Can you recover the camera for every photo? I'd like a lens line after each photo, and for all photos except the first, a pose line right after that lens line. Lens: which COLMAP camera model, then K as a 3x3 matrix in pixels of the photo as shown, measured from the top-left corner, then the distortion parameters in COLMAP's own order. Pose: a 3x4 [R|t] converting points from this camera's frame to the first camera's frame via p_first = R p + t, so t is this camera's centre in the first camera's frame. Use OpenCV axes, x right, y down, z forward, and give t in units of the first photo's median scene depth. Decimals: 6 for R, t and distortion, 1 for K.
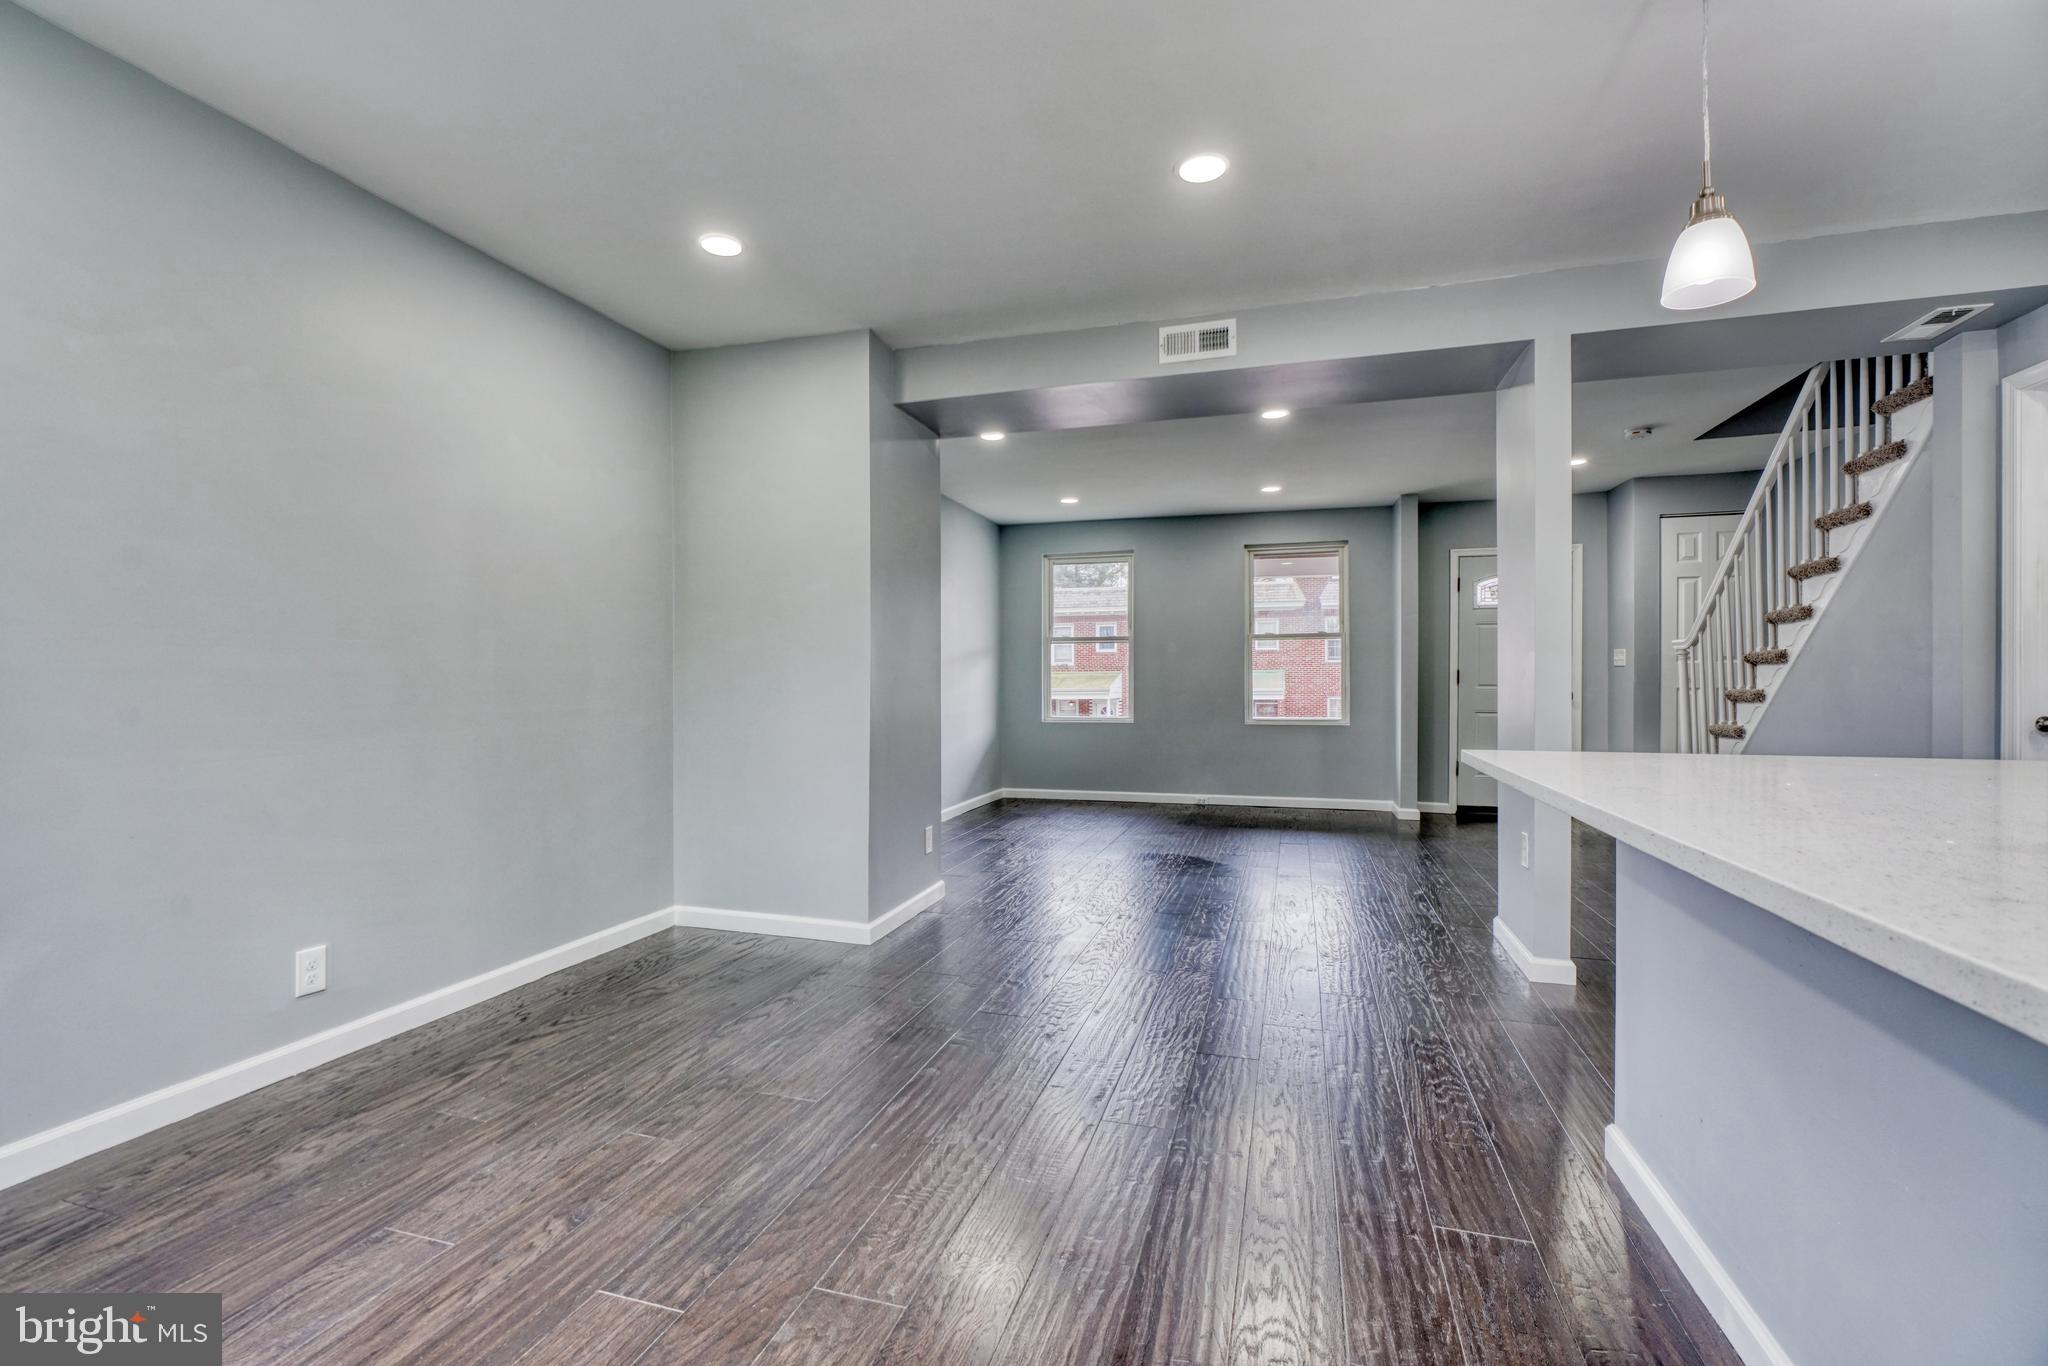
lens RADIAL K [[935.2, 0, 993.6], [0, 935.2, 691.5], [0, 0, 1]] dist [0.000565, 0.000404]
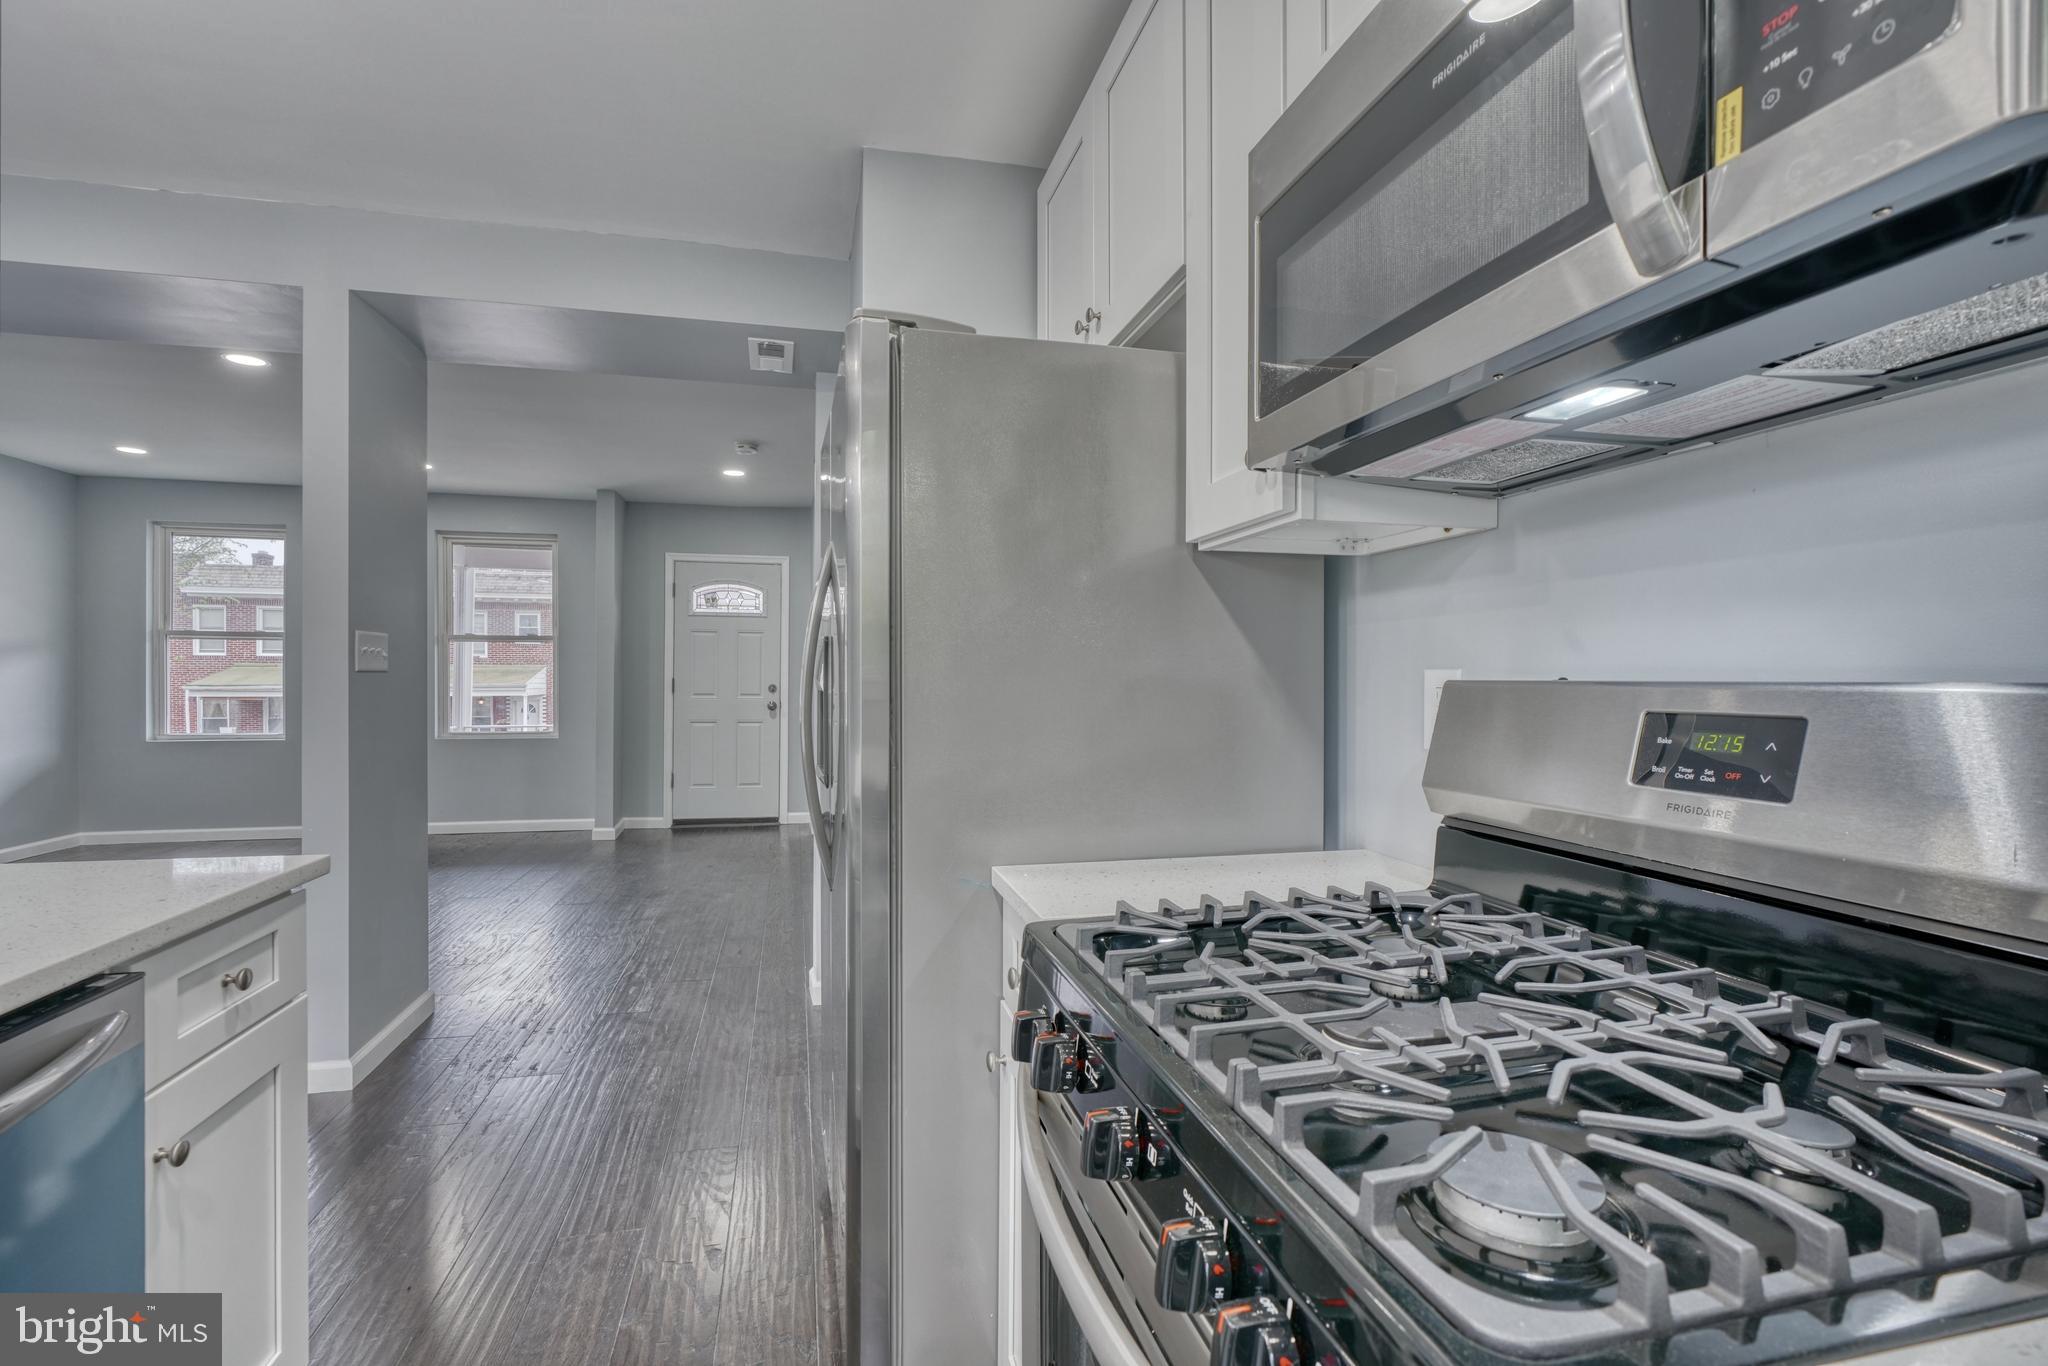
lens RADIAL K [[917.4, 0, 1015.1], [0, 917.4, 678.7], [0, 0, 1]] dist [-0.002002, 0.000601]
pose [[0.859591, 0.005573, 0.510952, 0.323016], [-0.002813, 0.999977, -0.006176, -0.018526], [-0.510975, 0.003872, 0.859587, 0.009547]]
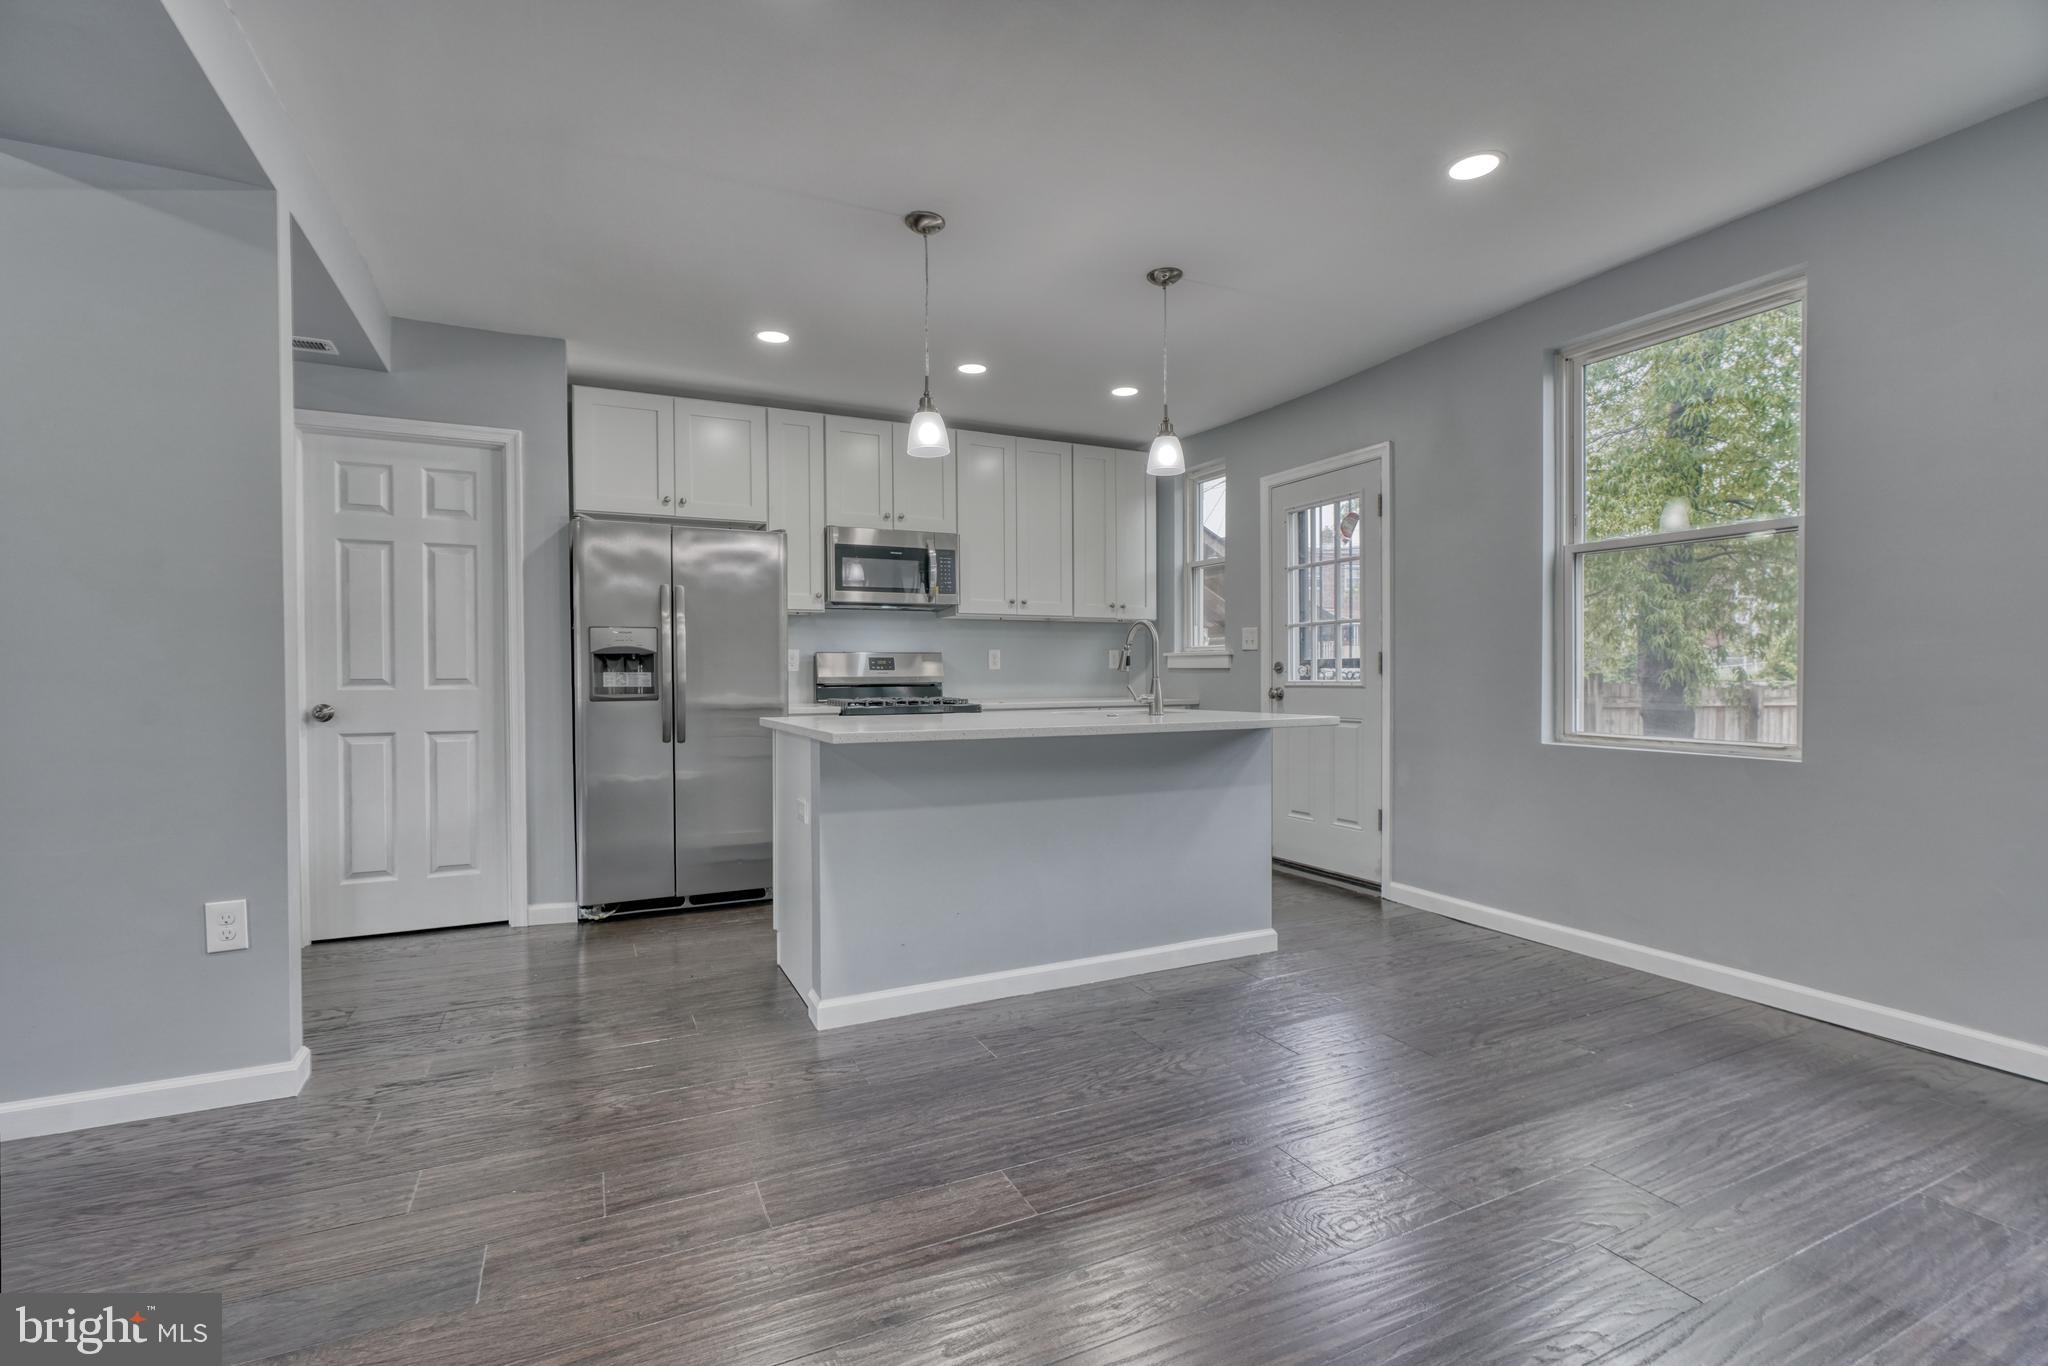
lens RADIAL K [[917.4, 0, 1015.1], [0, 917.4, 678.7], [0, 0, 1]] dist [-0.002002, 0.000601]
pose [[-0.688391, -0.005614, 0.725319, -0.149743], [0.007946, 0.999852, 0.015280, -0.008387], [-0.725297, 0.016282, -0.688244, 0.500241]]
